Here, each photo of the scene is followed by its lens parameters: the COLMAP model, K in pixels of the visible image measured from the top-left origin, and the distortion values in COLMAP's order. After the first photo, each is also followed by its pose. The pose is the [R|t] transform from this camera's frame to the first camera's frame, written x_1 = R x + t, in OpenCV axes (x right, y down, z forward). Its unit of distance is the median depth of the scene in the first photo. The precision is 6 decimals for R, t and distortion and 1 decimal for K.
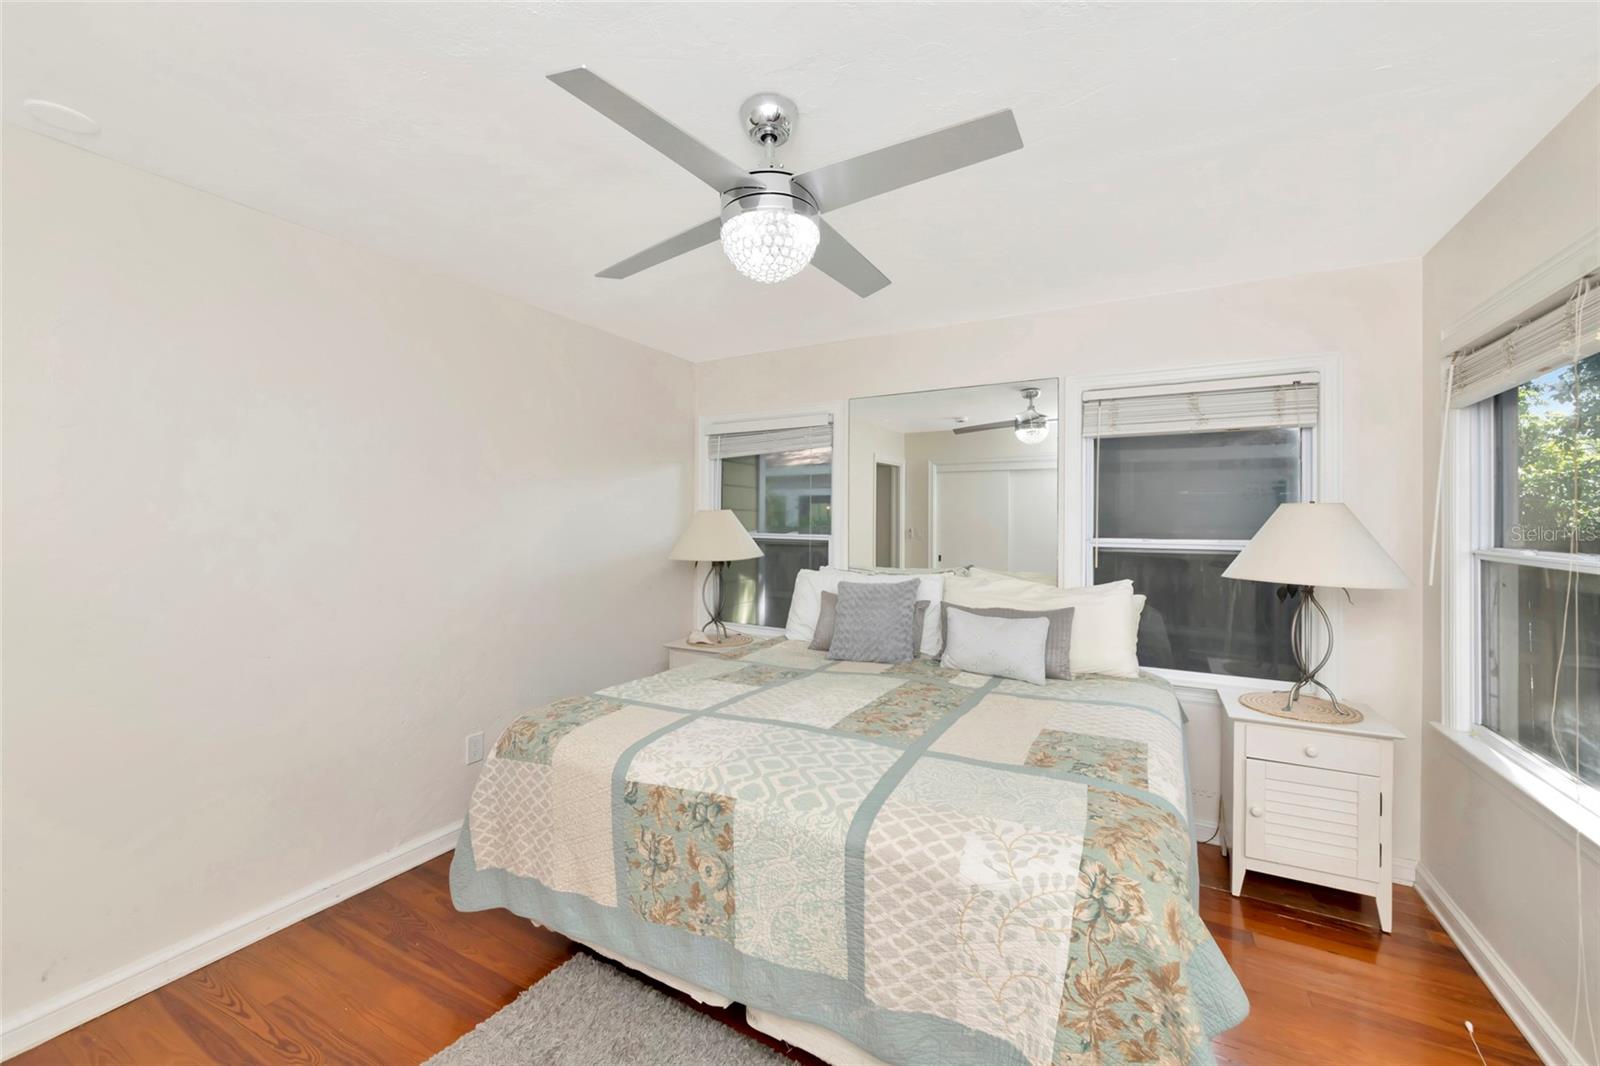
lens RADIAL K [[633.6, 0, 798.6], [0, 633.6, 519.7], [0, 0, 1]] dist [-0.001354, -0.000100]
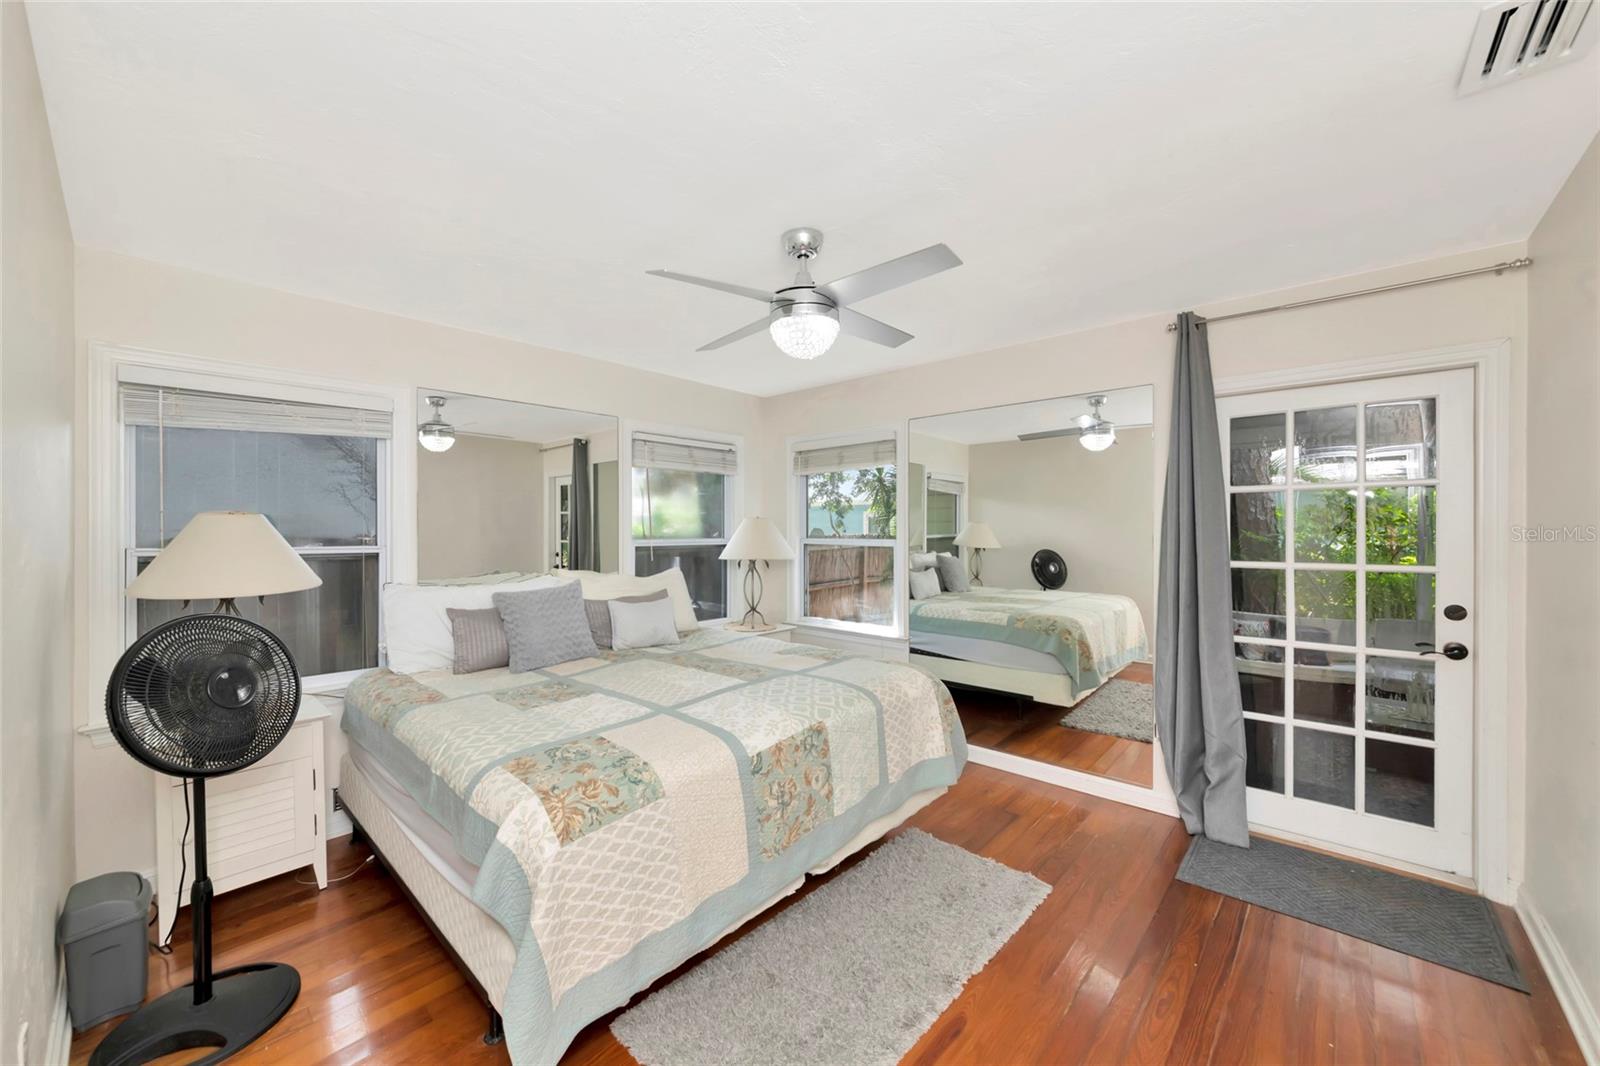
lens RADIAL K [[599.3, 0, 798.8], [0, 599.3, 529.5], [0, 0, 1]] dist [0.000058, 0.000001]
pose [[0.226701, -0.006874, 0.973940, -1.357281], [0.001713, 0.999976, 0.006659, -0.003821], [-0.973963, 0.000159, 0.226708, 0.701364]]
